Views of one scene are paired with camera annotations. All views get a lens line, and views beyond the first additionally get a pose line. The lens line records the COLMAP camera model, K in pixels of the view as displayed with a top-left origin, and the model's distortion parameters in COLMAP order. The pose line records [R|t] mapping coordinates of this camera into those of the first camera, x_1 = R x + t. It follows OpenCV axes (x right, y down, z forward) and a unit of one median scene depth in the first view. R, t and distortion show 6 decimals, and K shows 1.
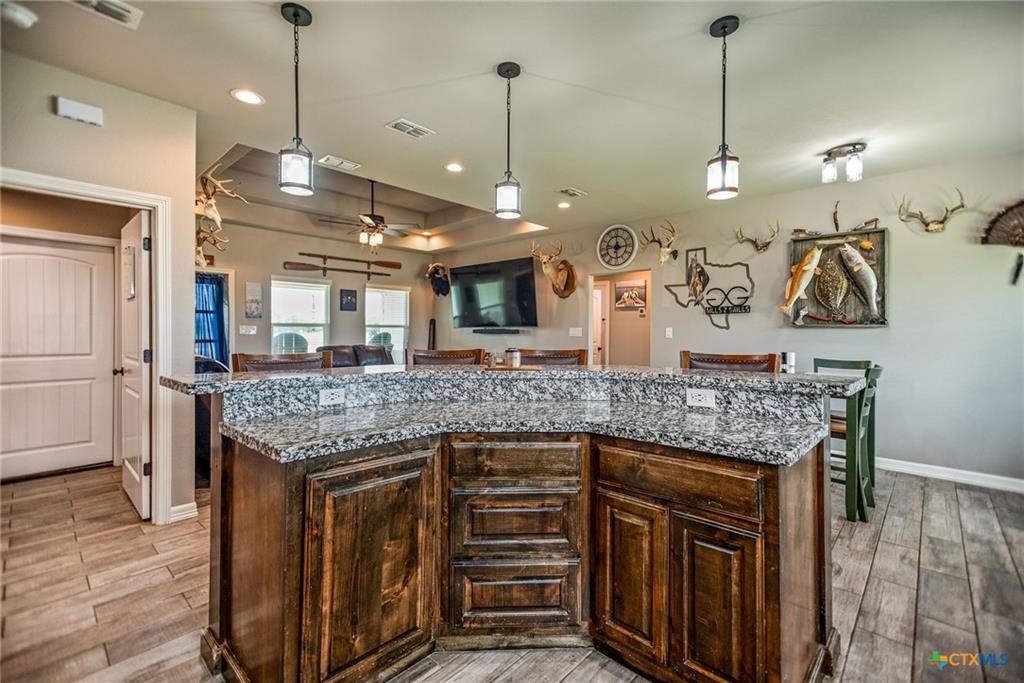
lens RADIAL K [[460.0, 0, 506.2], [0, 460.0, 330.5], [0, 0, 1]] dist [0.002855, 0.007240]
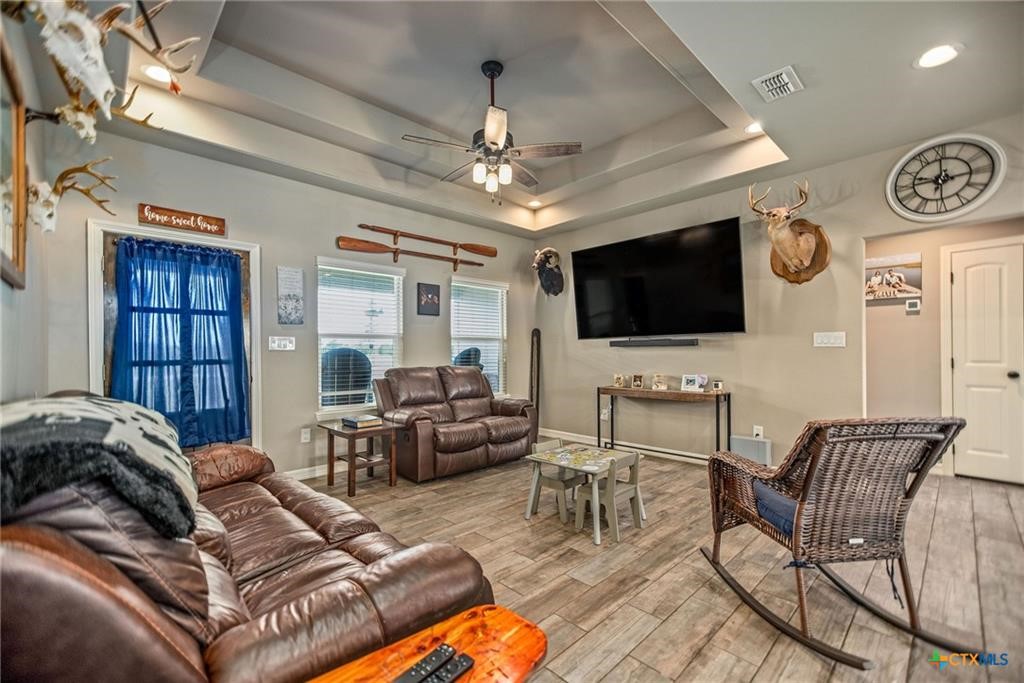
lens RADIAL K [[442.1, 0, 507.4], [0, 442.1, 348.6], [0, 0, 1]] dist [0.000347, 0.003668]
pose [[0.998262, -0.013487, -0.057374, -0.270117], [0.013084, 0.999887, -0.007383, 0.016320], [0.057467, 0.006619, 0.998325, 0.510078]]
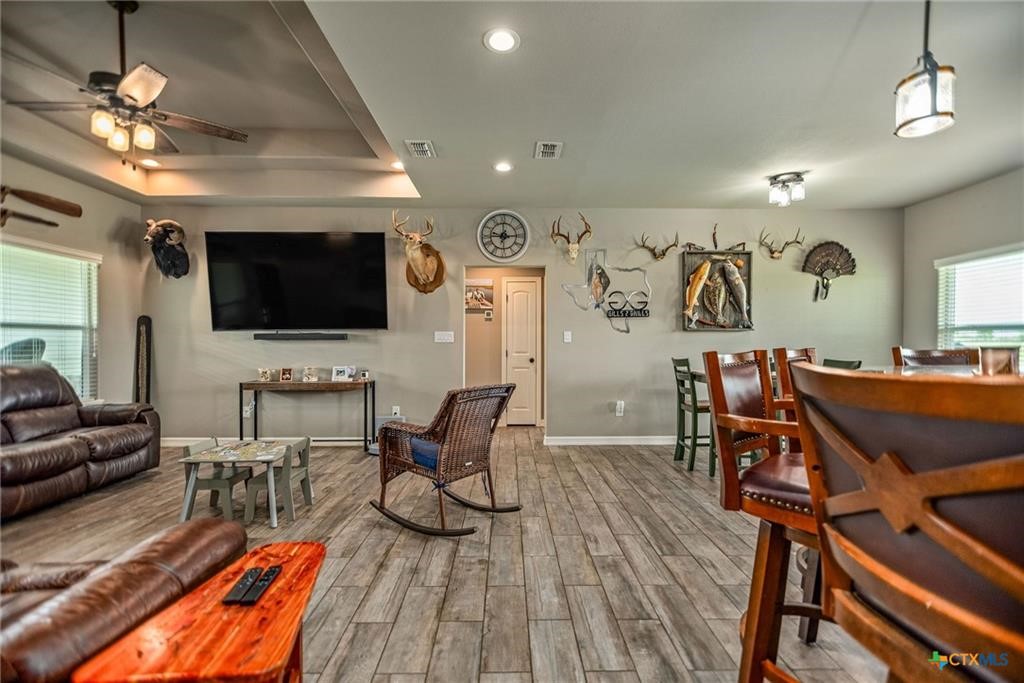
lens RADIAL K [[442.1, 0, 523.1], [0, 442.1, 346.3], [0, 0, 1]] dist [0.000347, 0.003668]
pose [[0.715965, -0.010460, 0.698058, -0.342178], [0.004033, 0.999933, 0.010847, 0.014227], [-0.698125, -0.004951, 0.715959, 0.441487]]
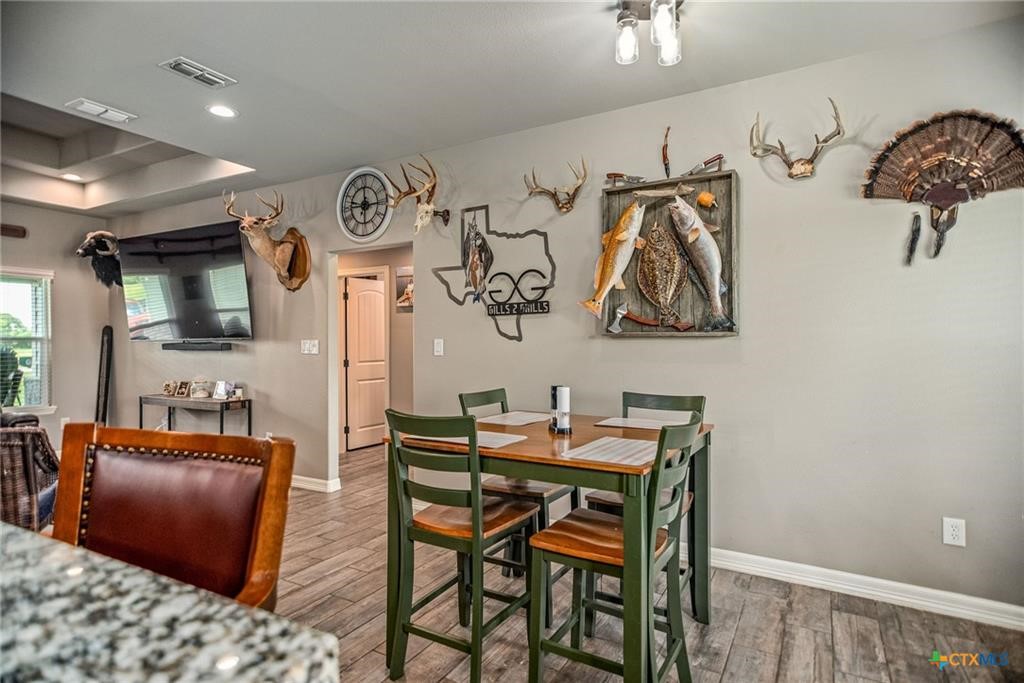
lens RADIAL K [[564.0, 0, 503.1], [0, 564.0, 341.6], [0, 0, 1]] dist [0.027576, 0.003312]
pose [[0.973492, -0.010367, 0.228488, 0.276326], [0.009909, 0.999946, 0.003152, -0.004225], [-0.228508, -0.000804, 0.973542, 0.270210]]
